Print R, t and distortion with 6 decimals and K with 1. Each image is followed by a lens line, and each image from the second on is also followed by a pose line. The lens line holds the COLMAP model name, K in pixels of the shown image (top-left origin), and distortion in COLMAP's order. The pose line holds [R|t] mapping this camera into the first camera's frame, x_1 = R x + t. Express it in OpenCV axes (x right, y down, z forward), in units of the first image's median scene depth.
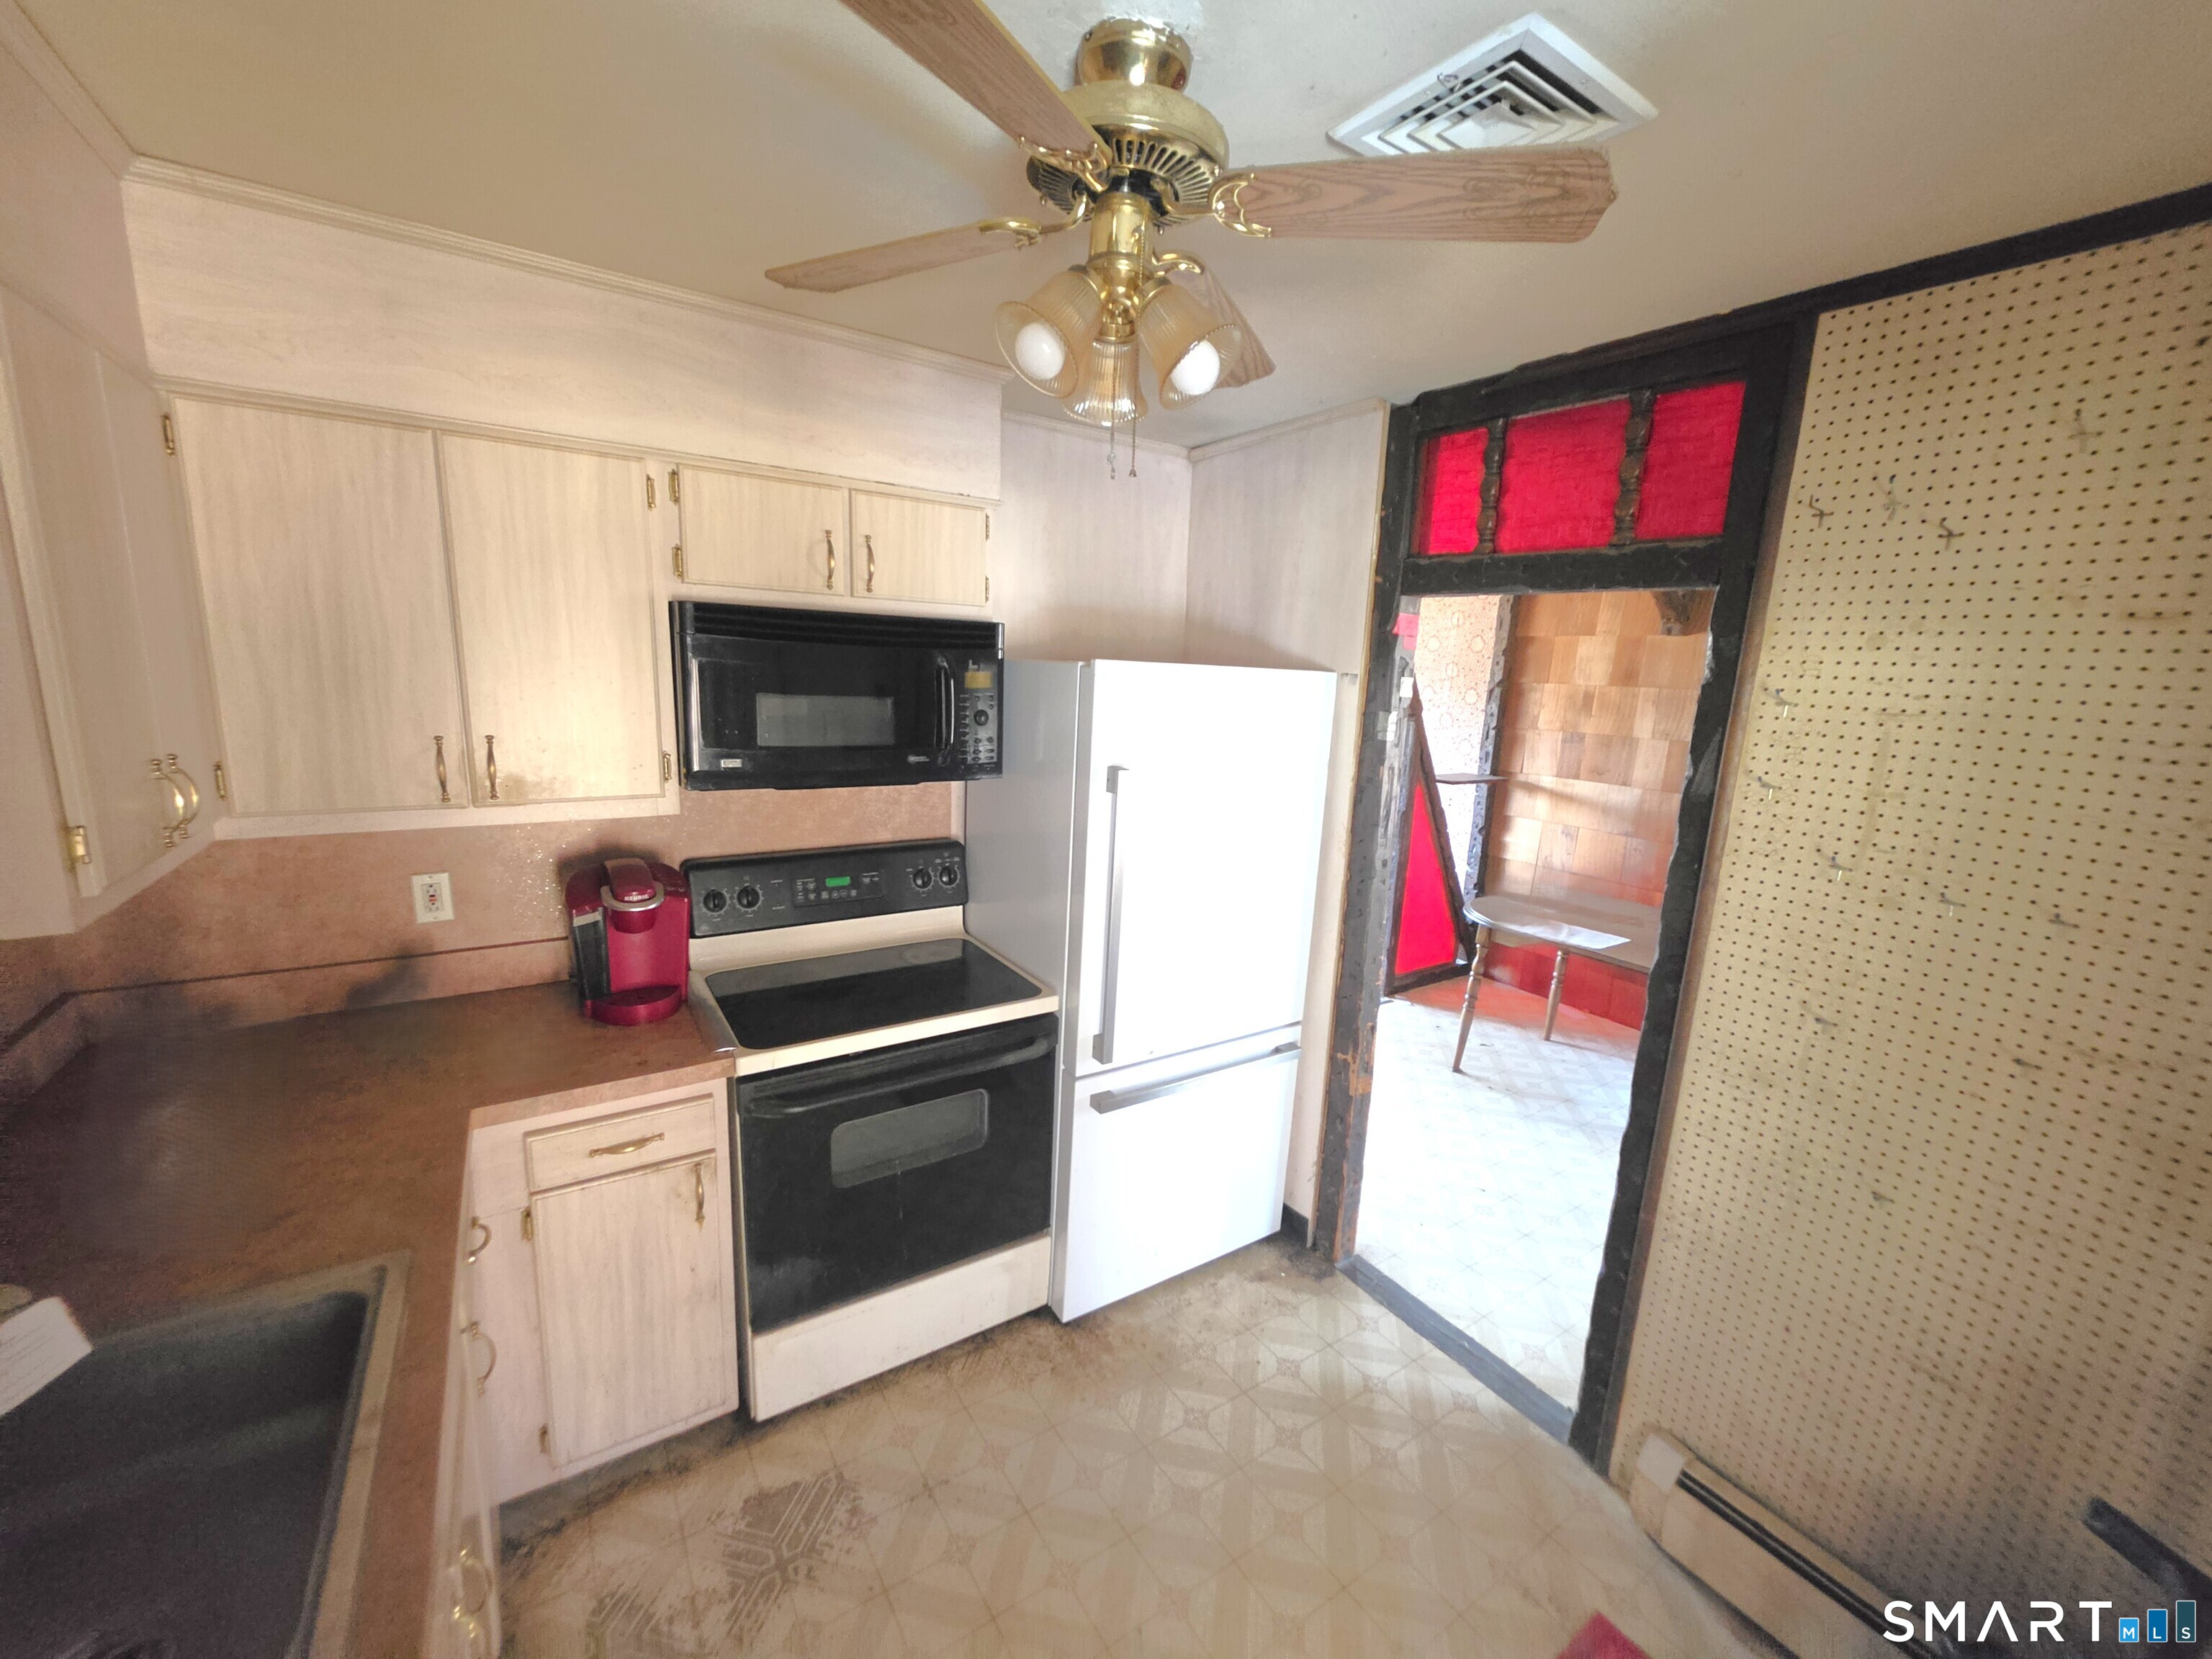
lens RADIAL K [[886.3, 0, 1114.0], [0, 886.3, 833.5], [0, 0, 1]] dist [-0.001725, 0.000110]
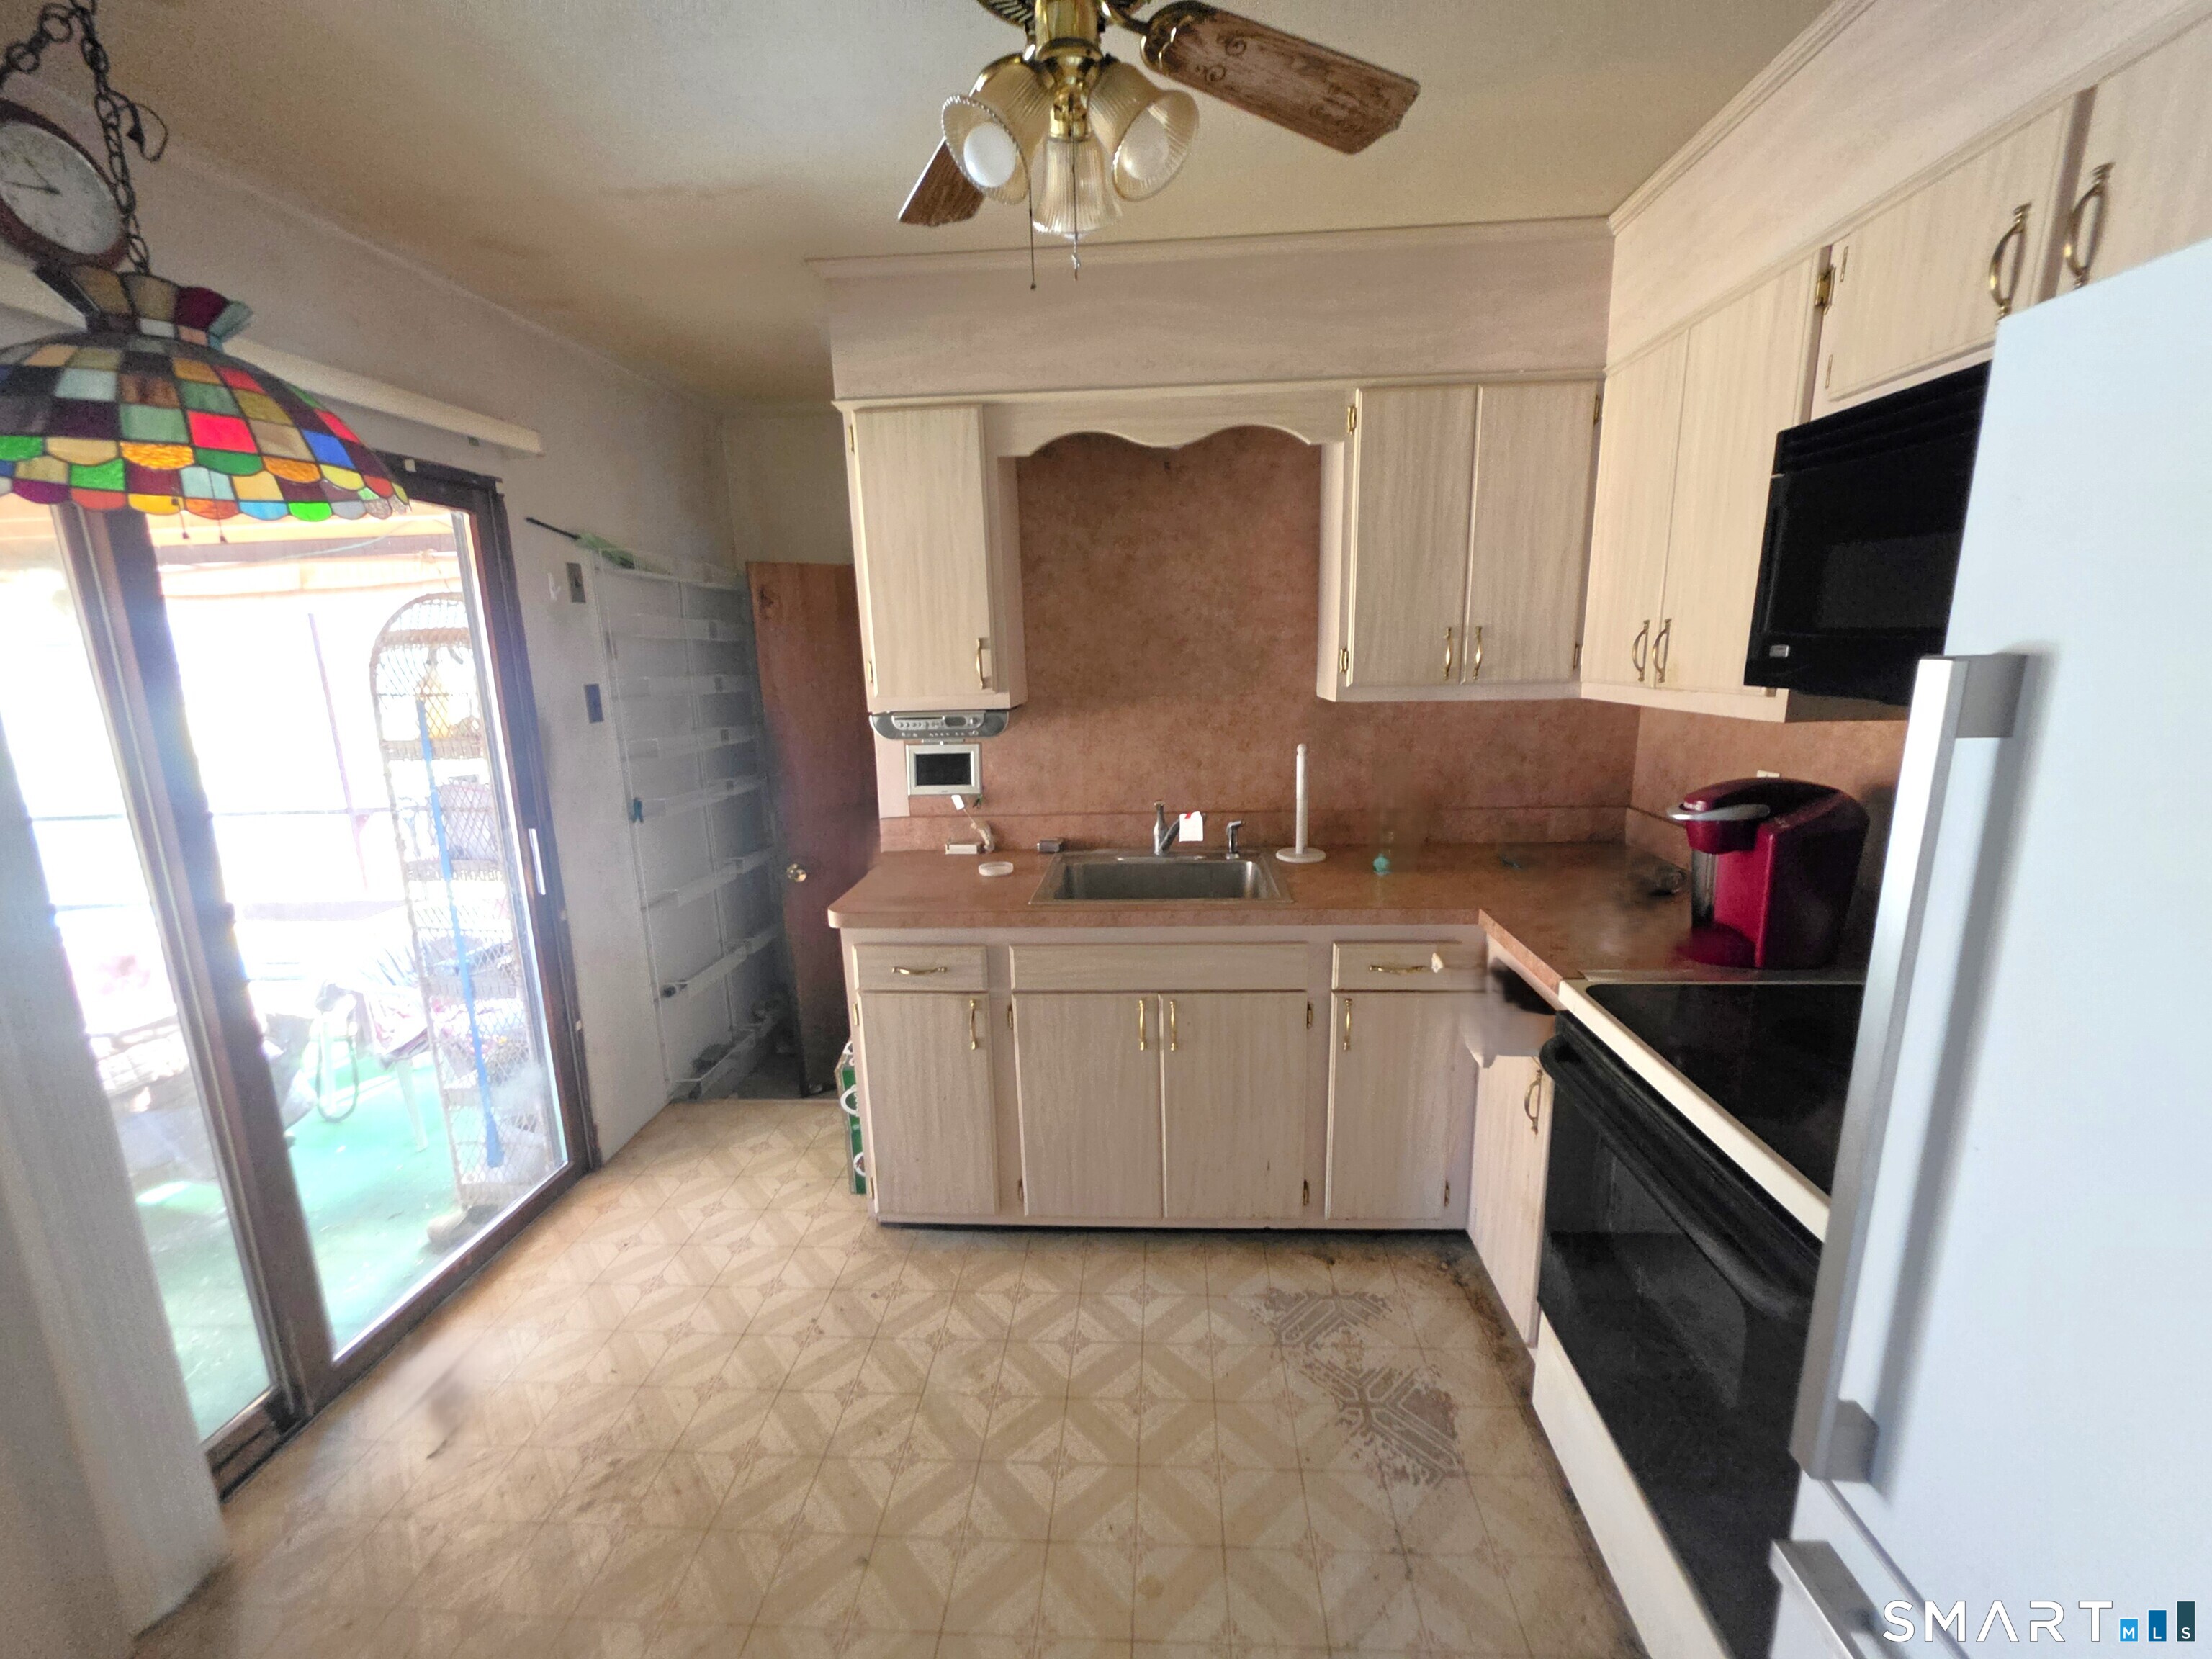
lens RADIAL K [[886.3, 0, 1114.0], [0, 886.3, 833.5], [0, 0, 1]] dist [-0.001725, 0.000110]
pose [[-0.602937, 0.135156, -0.786257, 0.501798], [-0.157846, 0.945852, 0.283634, -0.061053], [0.782017, 0.295121, -0.548956, 1.068412]]
